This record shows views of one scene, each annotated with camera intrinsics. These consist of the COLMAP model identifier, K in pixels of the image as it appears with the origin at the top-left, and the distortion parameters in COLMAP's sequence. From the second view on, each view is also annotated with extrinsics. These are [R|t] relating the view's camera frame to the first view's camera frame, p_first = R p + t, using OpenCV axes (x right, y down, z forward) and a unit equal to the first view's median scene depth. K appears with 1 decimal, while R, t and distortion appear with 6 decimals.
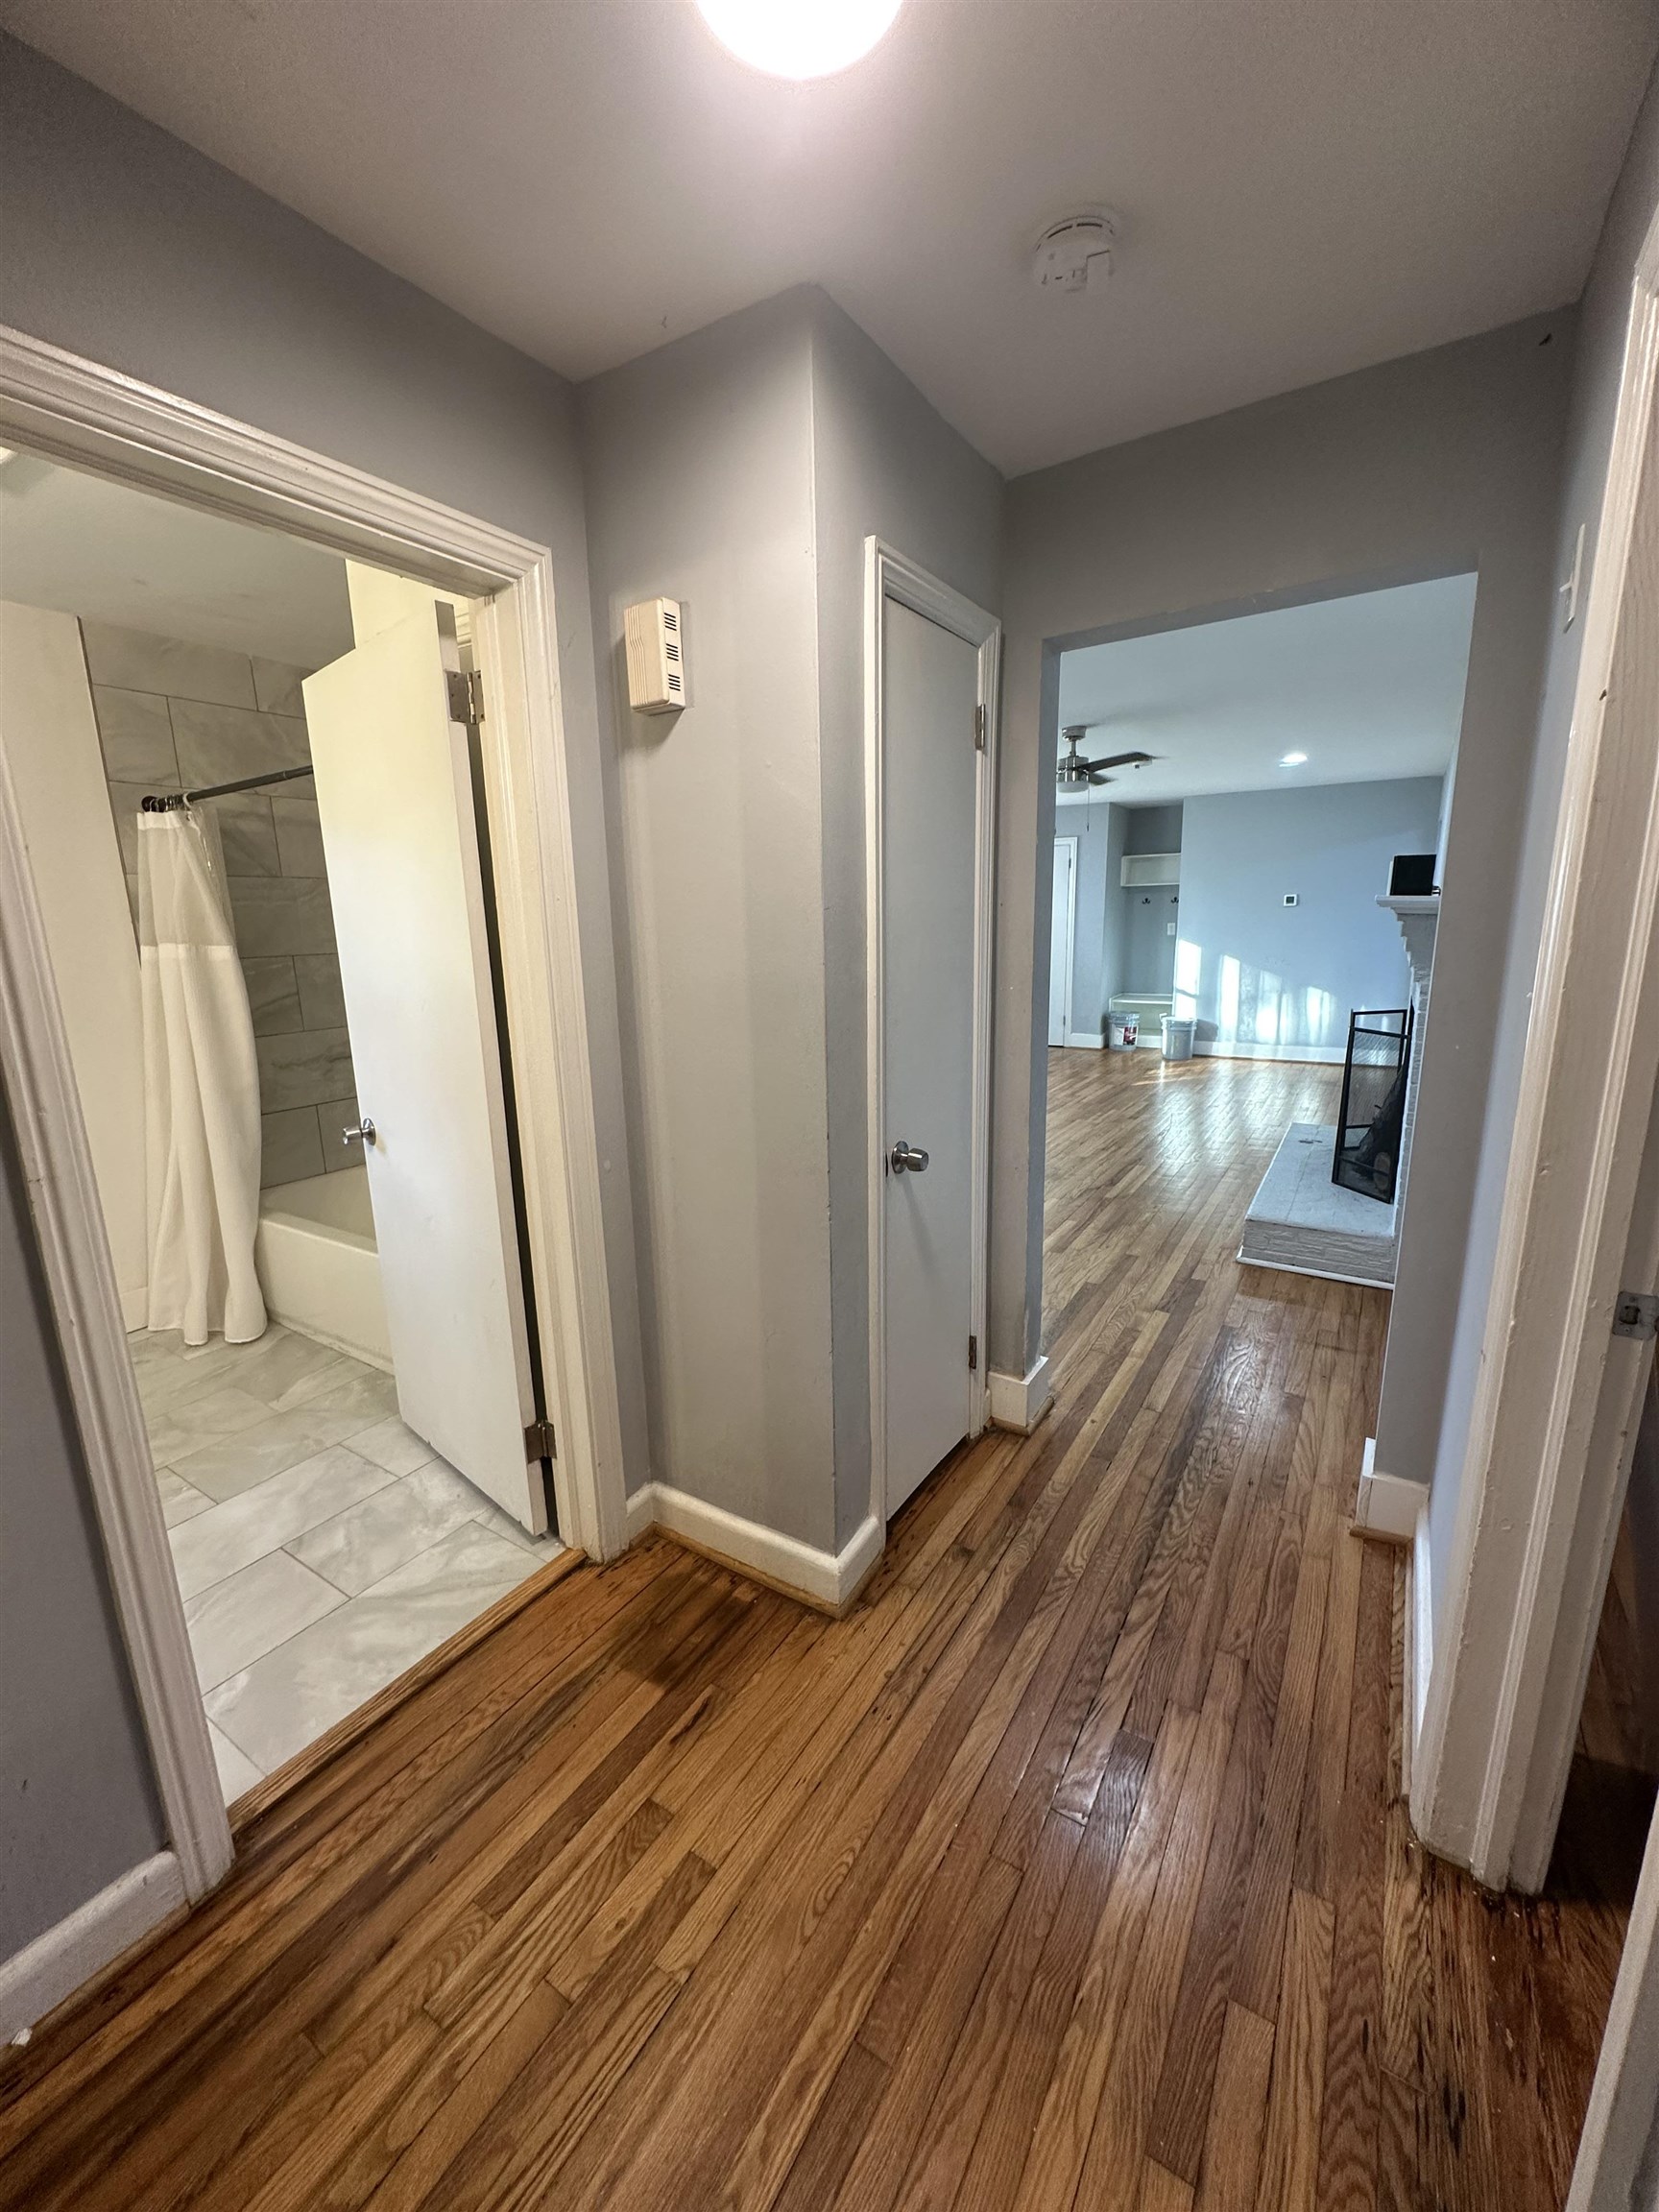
lens RADIAL K [[886.8, 0, 829.5], [0, 886.8, 1106.0], [0, 0, 1]] dist [-0.004254, -0.000291]
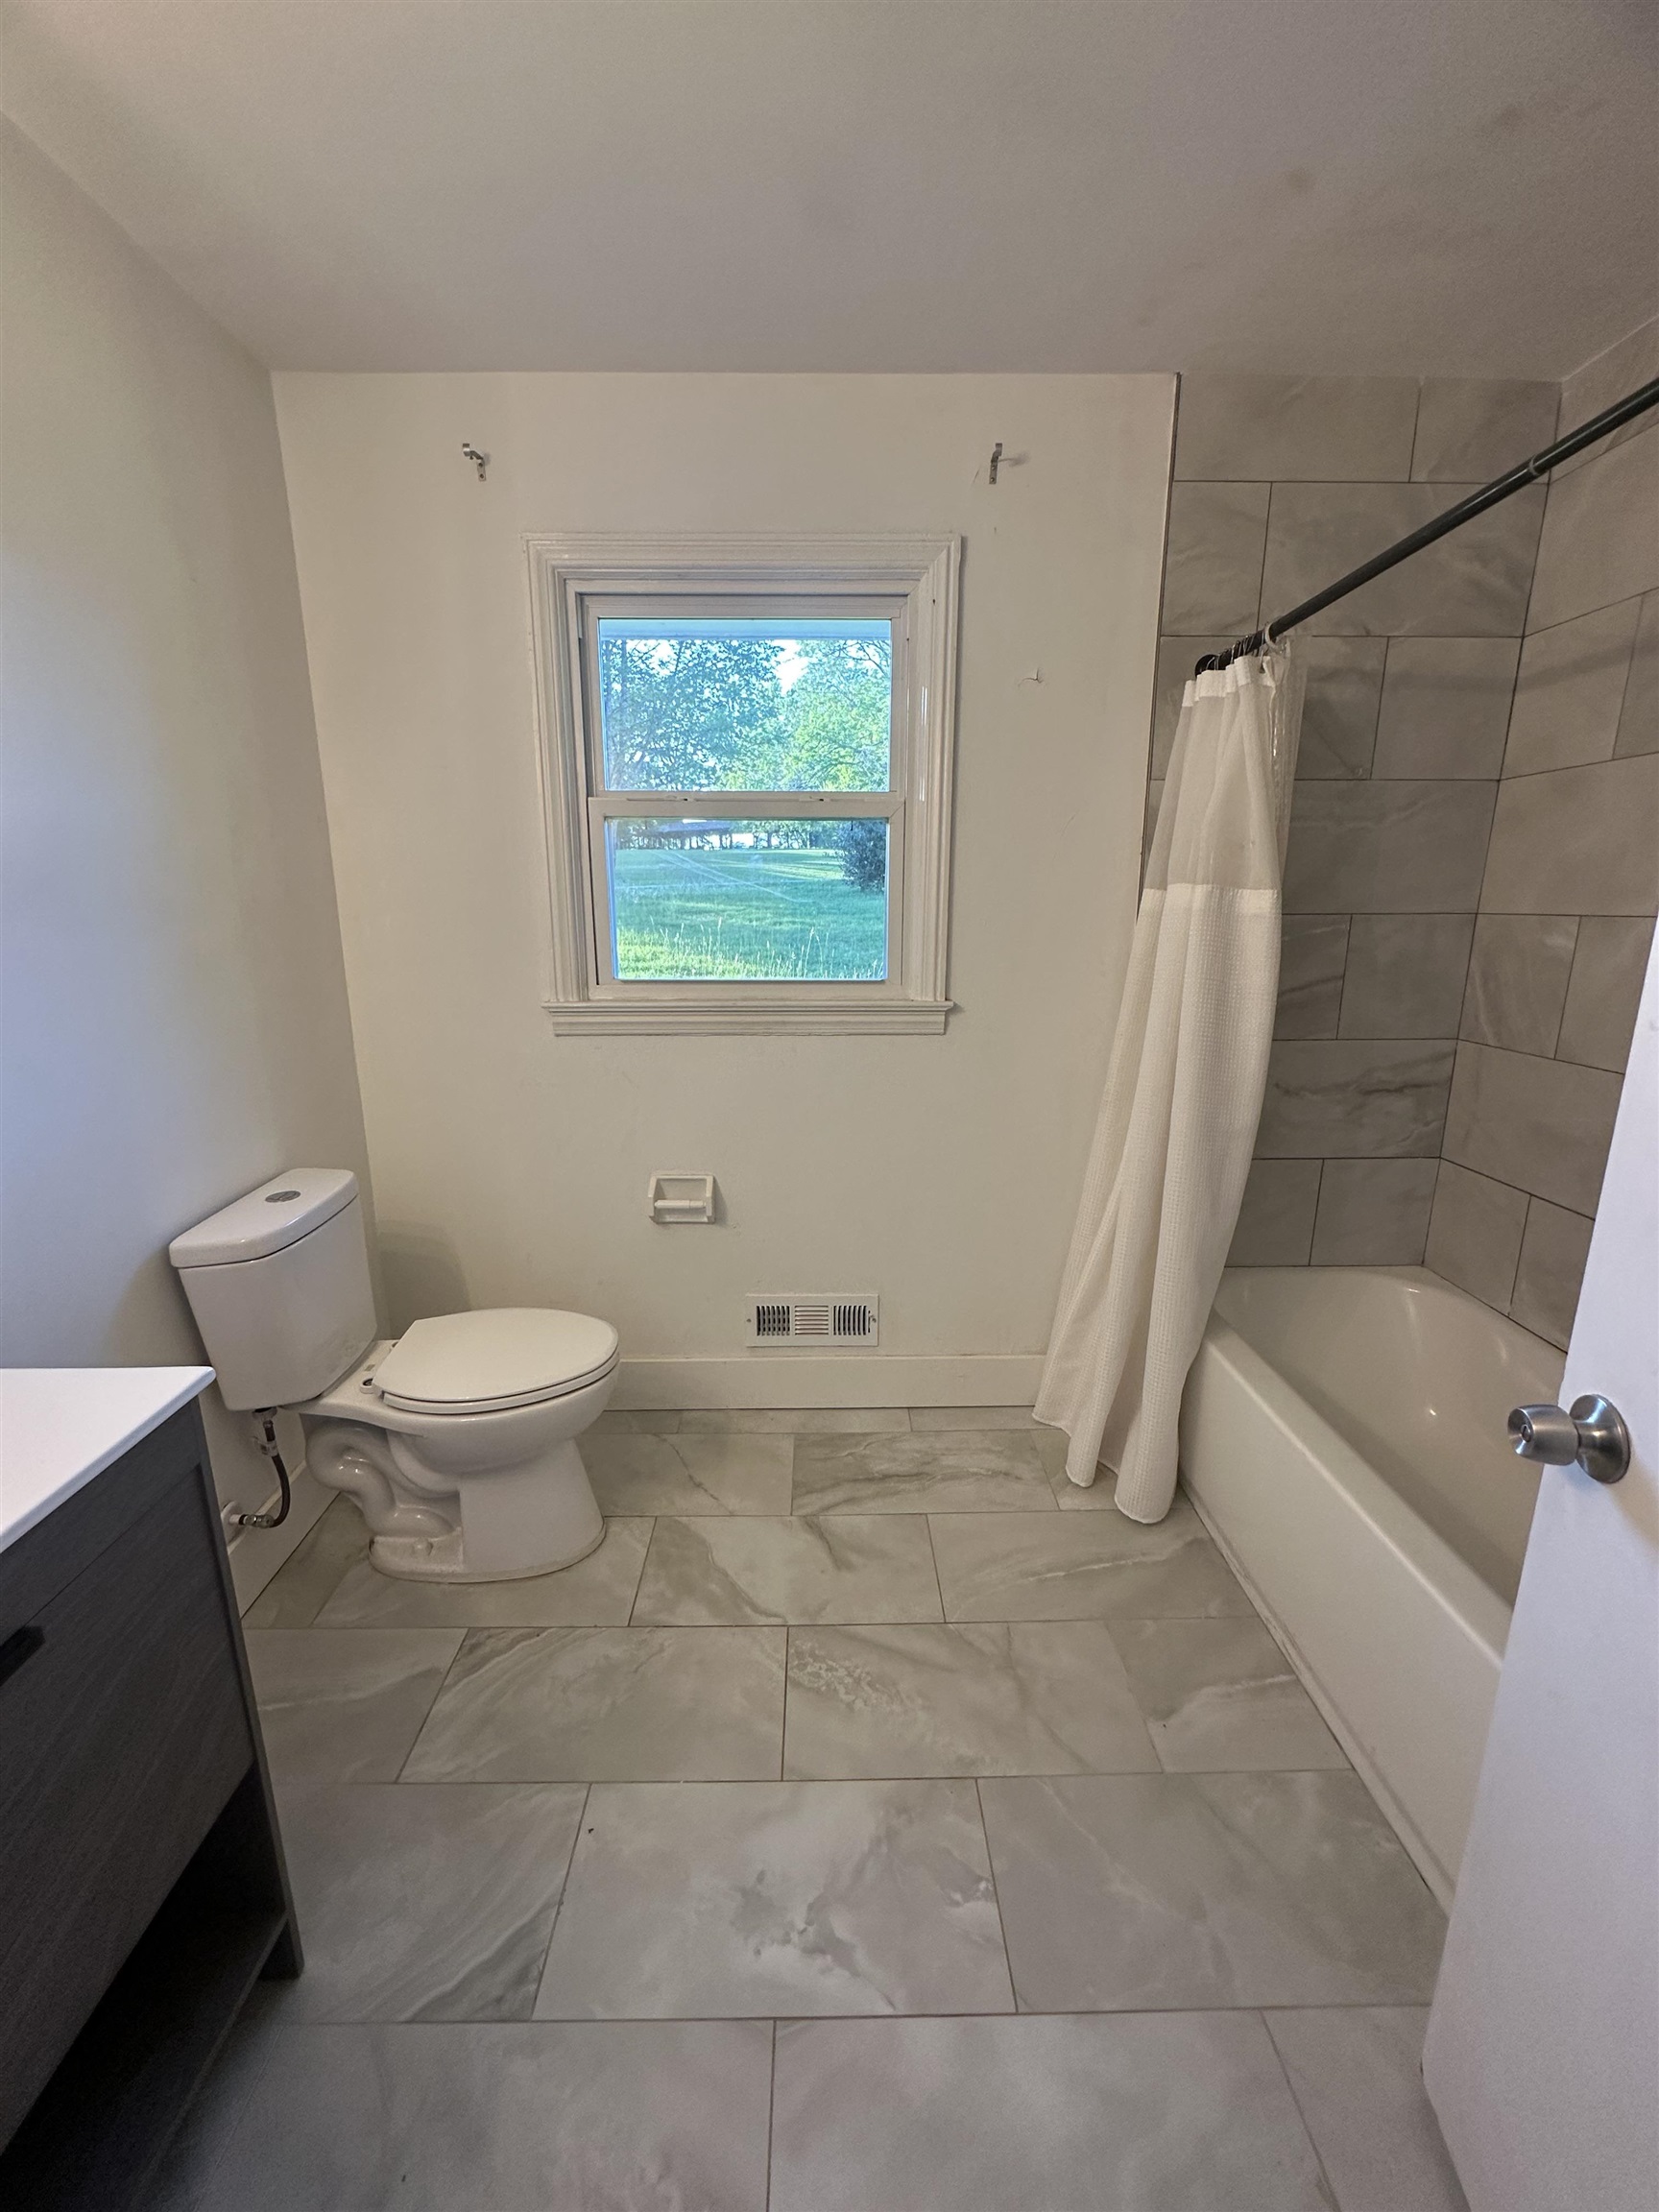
lens RADIAL K [[886.8, 0, 829.5], [0, 886.8, 1106.0], [0, 0, 1]] dist [-0.004254, -0.000291]
pose [[0.551354, 0.209904, -0.807433, -0.338176], [-0.184729, 0.974523, 0.127200, -0.062562], [0.813562, 0.079024, 0.576083, 0.437878]]
